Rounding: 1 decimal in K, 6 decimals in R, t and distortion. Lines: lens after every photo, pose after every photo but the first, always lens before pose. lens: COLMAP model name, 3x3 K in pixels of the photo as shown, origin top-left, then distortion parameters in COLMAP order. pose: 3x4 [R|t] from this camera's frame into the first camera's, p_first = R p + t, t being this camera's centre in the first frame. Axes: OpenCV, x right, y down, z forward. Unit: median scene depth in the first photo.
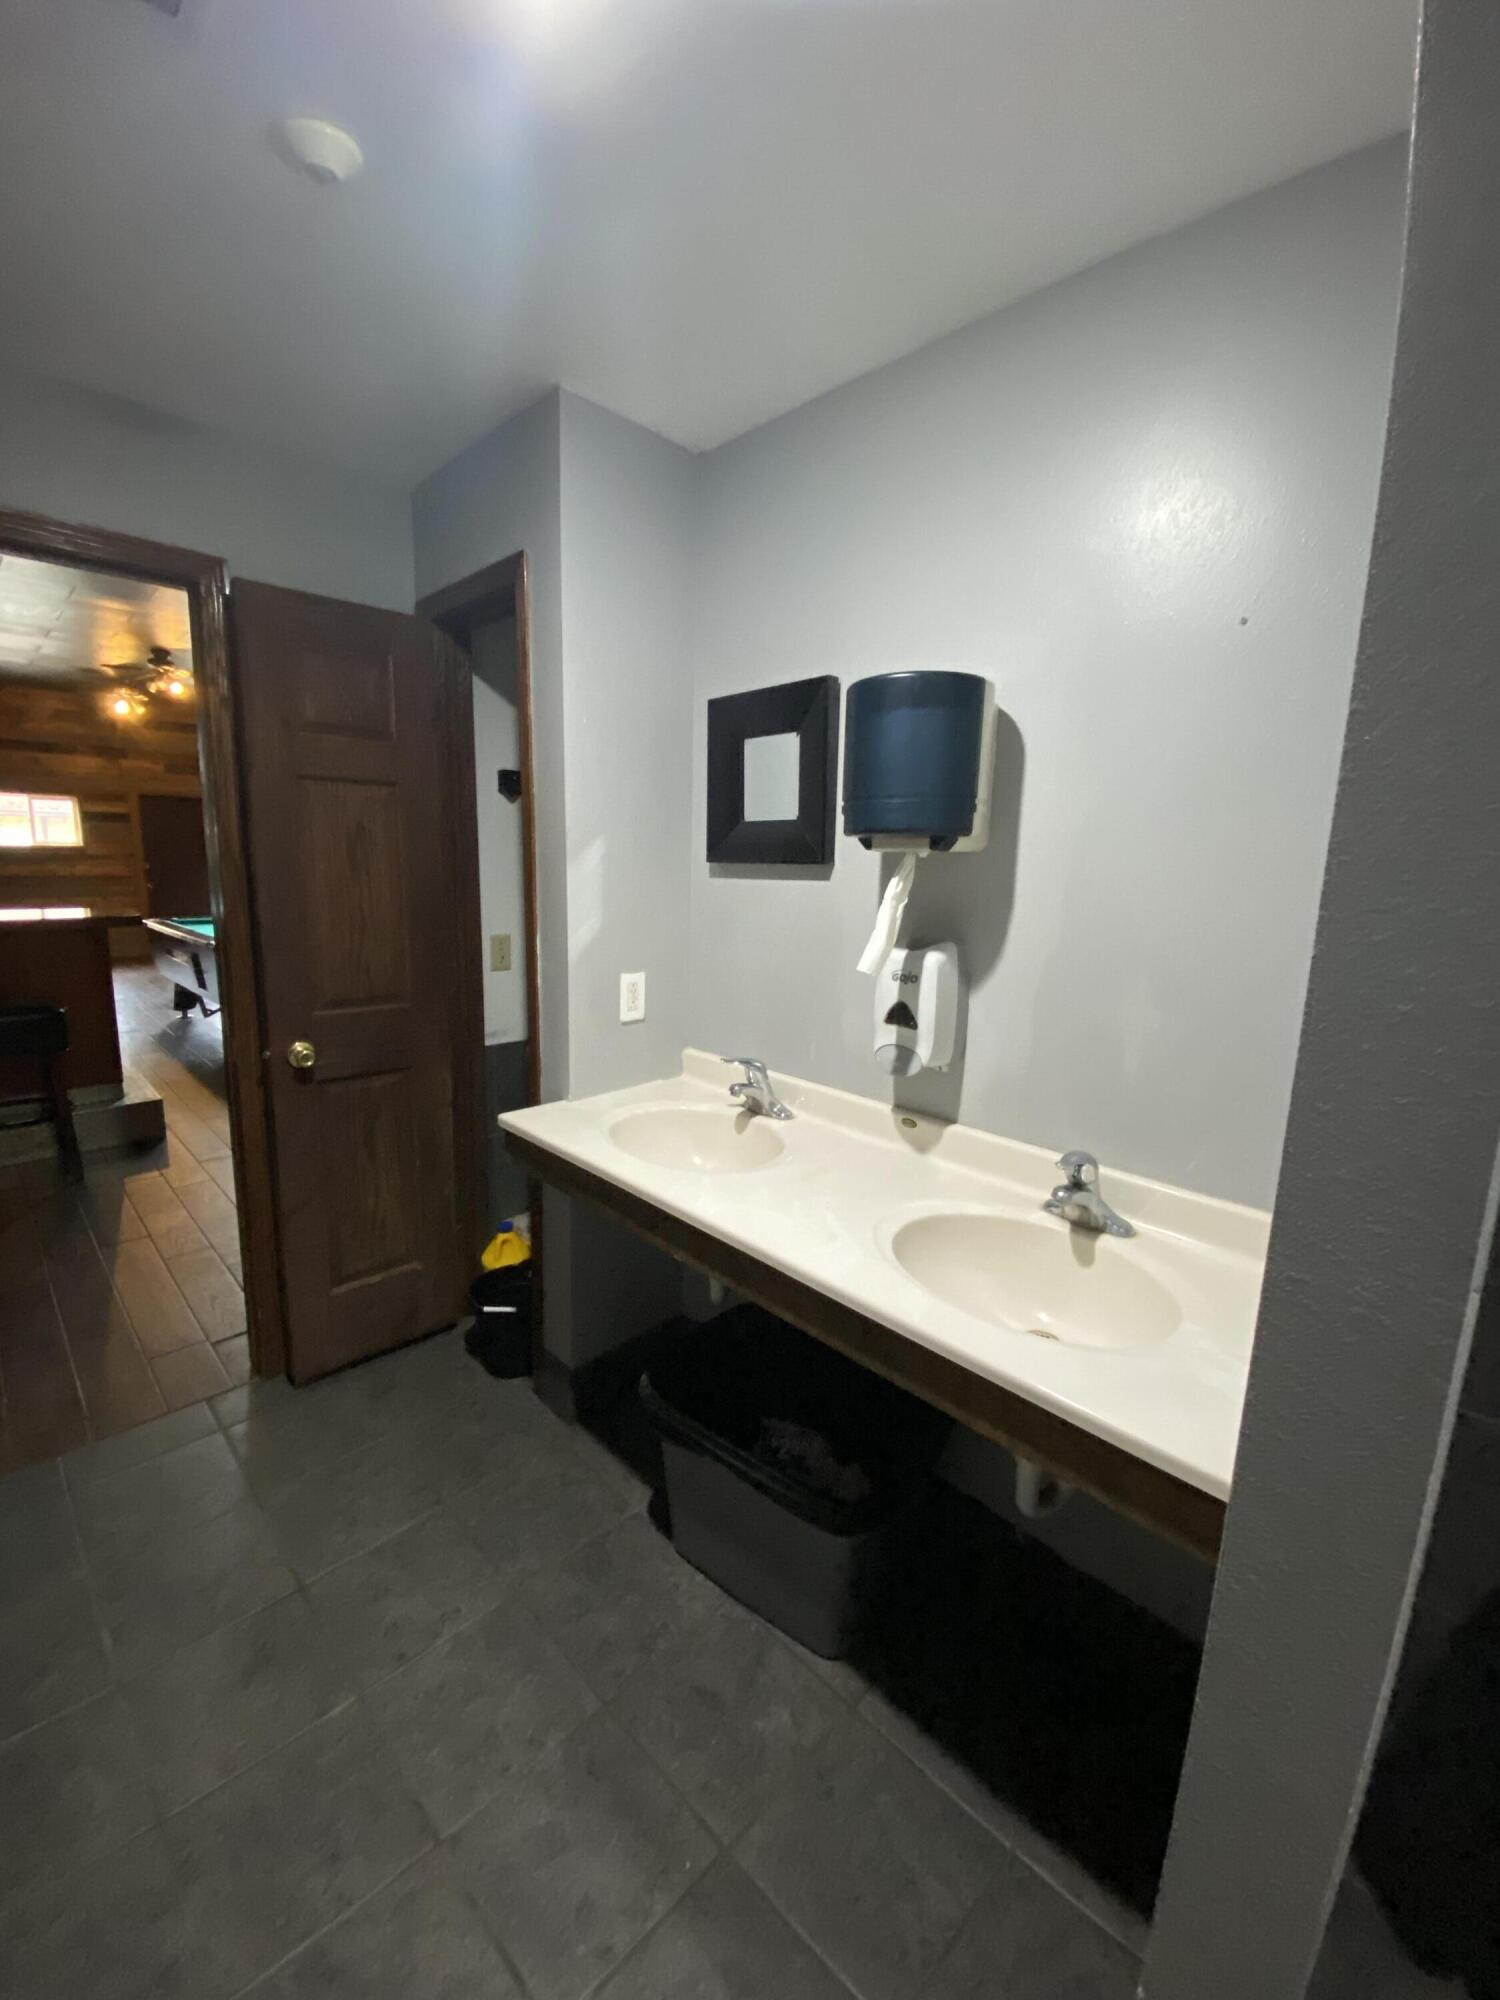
lens RADIAL K [[801.3, 0, 740.6], [0, 801.3, 1001.2], [0, 0, 1]] dist [-0.003254, -0.000584]
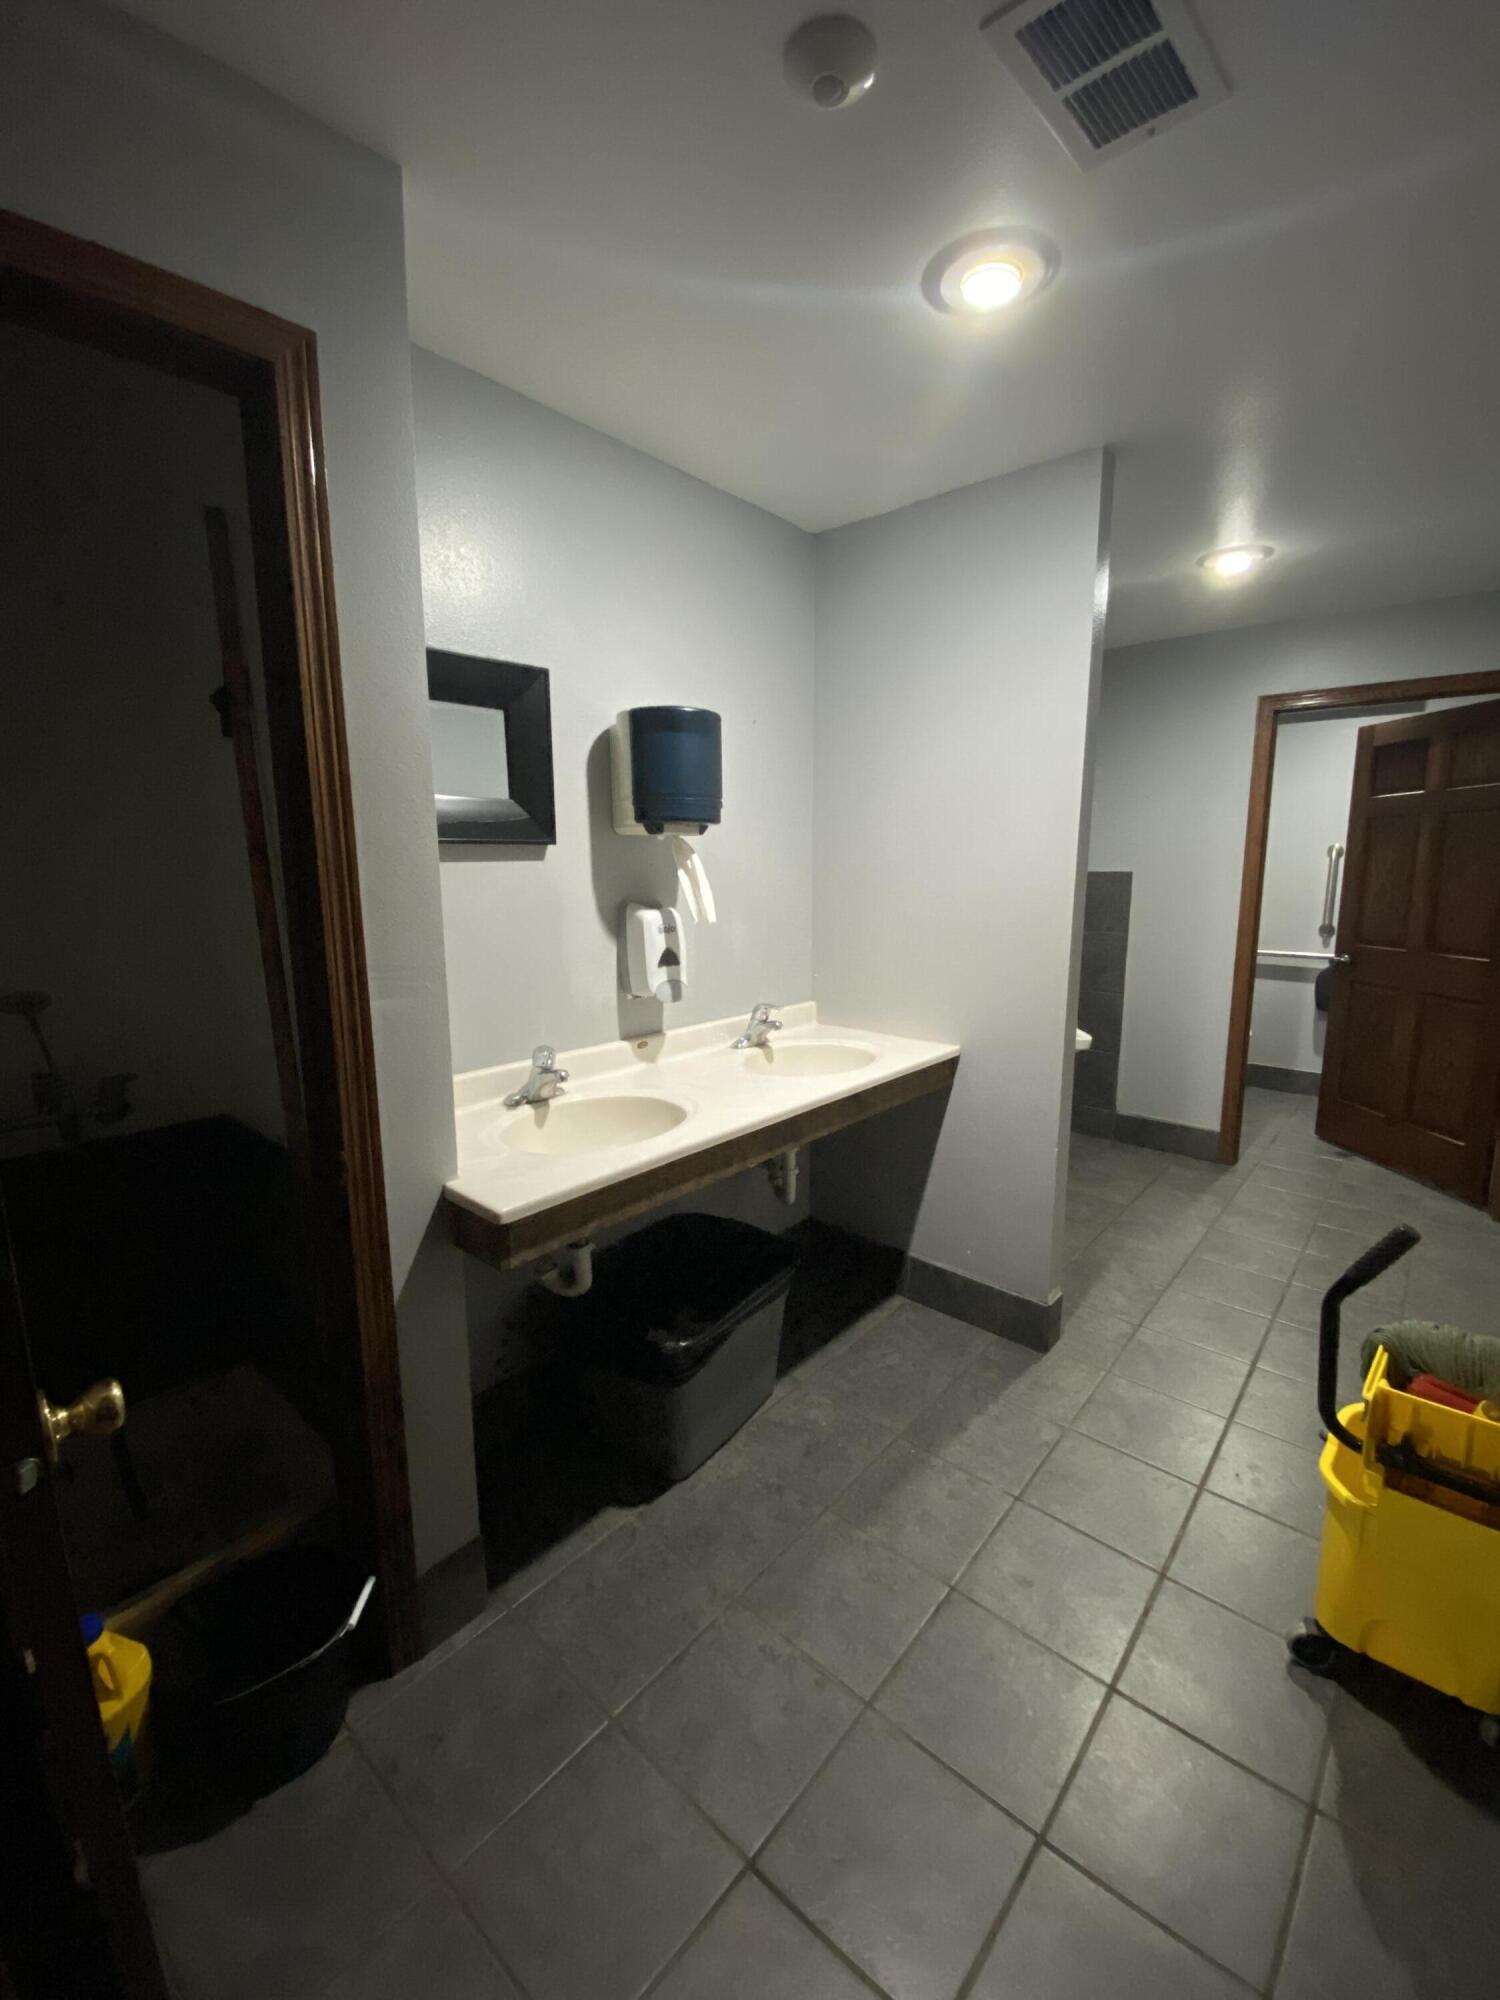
lens RADIAL K [[801.3, 0, 740.2], [0, 801.3, 997.6], [0, 0, 1]] dist [-0.003254, -0.000584]
pose [[-0.068563, -0.171012, 0.982880, -1.141900], [0.169712, 0.968840, 0.180408, -0.140326], [-0.983106, 0.179176, -0.037404, 0.935015]]
